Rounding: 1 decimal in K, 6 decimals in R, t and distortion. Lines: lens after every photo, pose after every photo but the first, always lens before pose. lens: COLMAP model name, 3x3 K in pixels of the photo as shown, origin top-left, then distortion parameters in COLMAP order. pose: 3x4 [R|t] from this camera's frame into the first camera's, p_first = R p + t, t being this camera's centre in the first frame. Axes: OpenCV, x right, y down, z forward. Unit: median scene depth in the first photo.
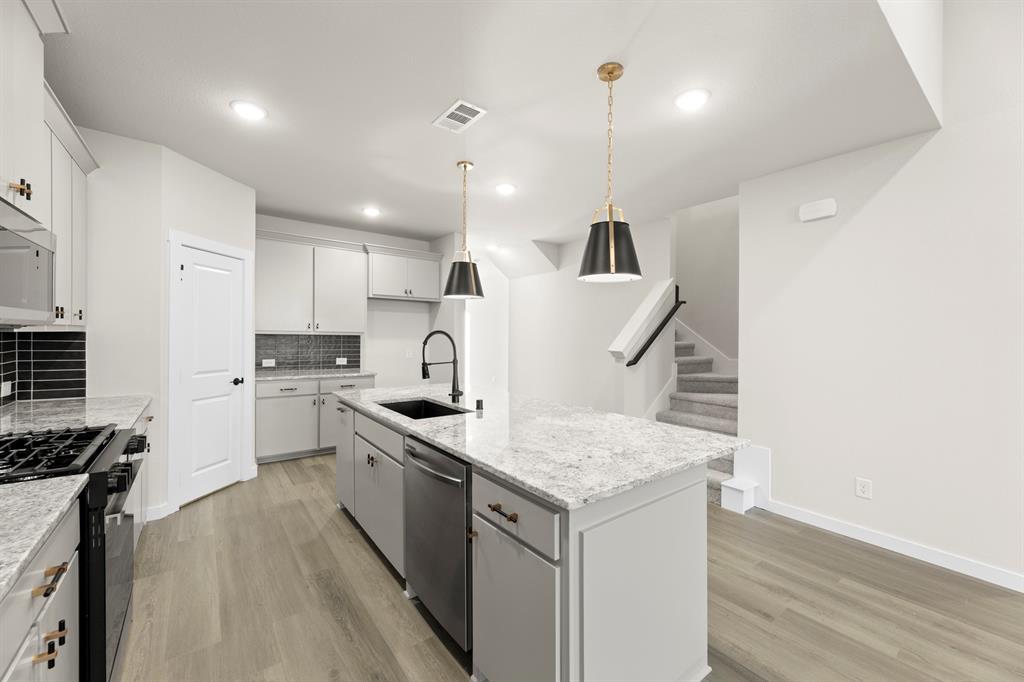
lens RADIAL K [[412.0, 0, 513.1], [0, 412.0, 336.6], [0, 0, 1]] dist [0.010955, -0.000443]
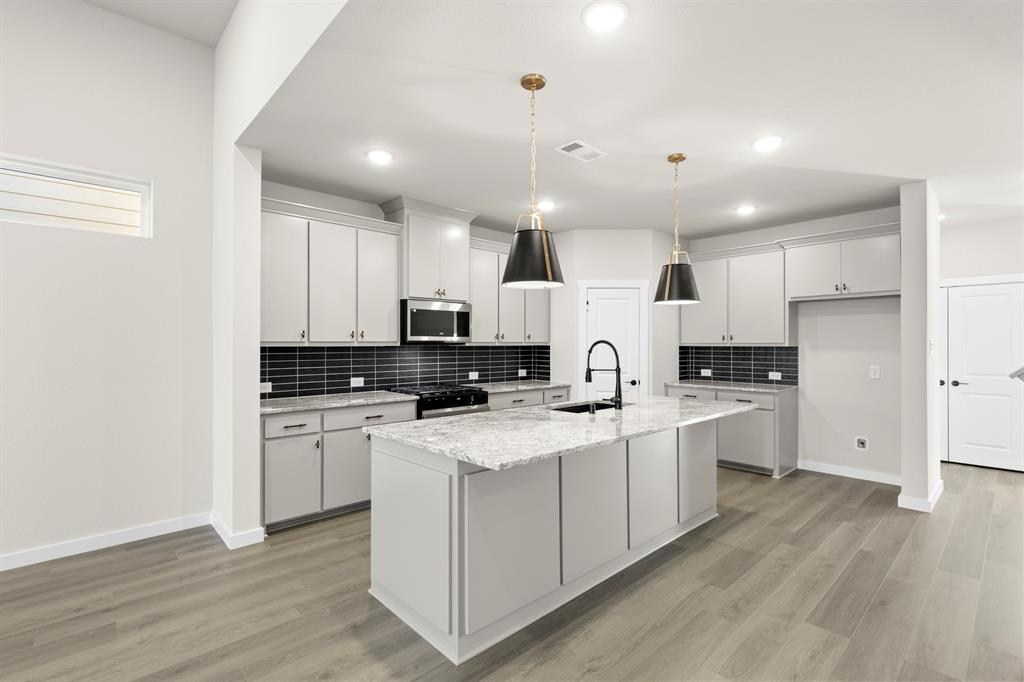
lens RADIAL K [[471.3, 0, 513.2], [0, 471.3, 348.0], [0, 0, 1]] dist [-0.001815, 0.000286]
pose [[0.099525, -0.008152, -0.995002, 0.876234], [-0.001614, 0.999964, -0.008354, 0.014569], [0.995034, 0.002438, 0.099508, 0.543044]]
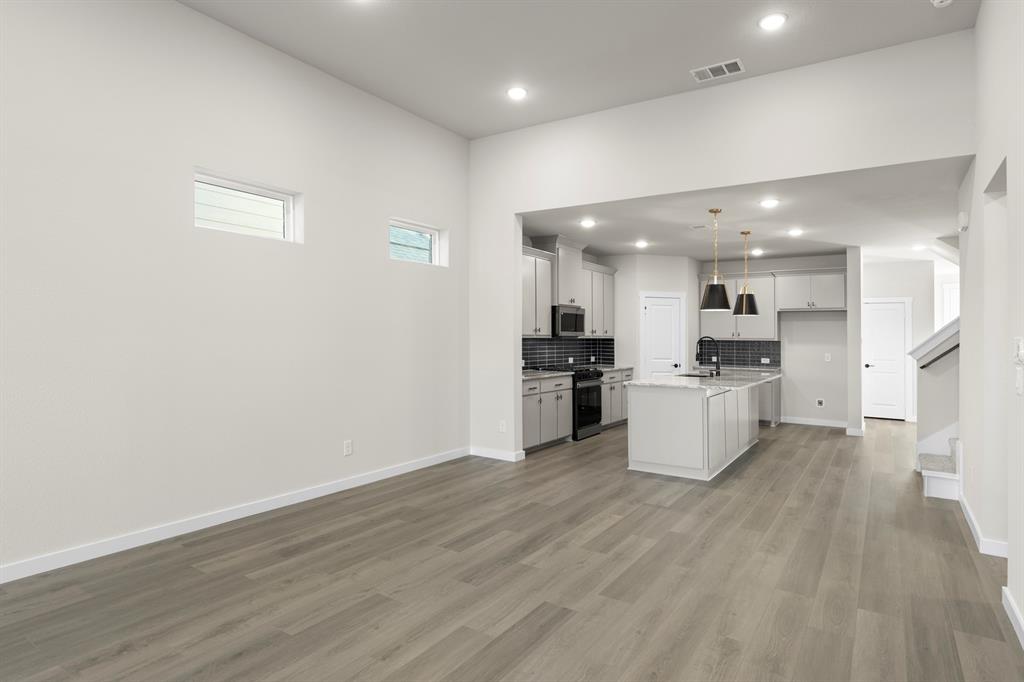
lens RADIAL K [[565.0, 0, 512.9], [0, 565.0, 331.4], [0, 0, 1]] dist [0.001533, -0.001034]
pose [[0.330585, -0.020425, -0.943555, 1.641107], [-0.009316, 0.999646, -0.024903, 0.030376], [0.943730, 0.017022, 0.330278, -0.566803]]
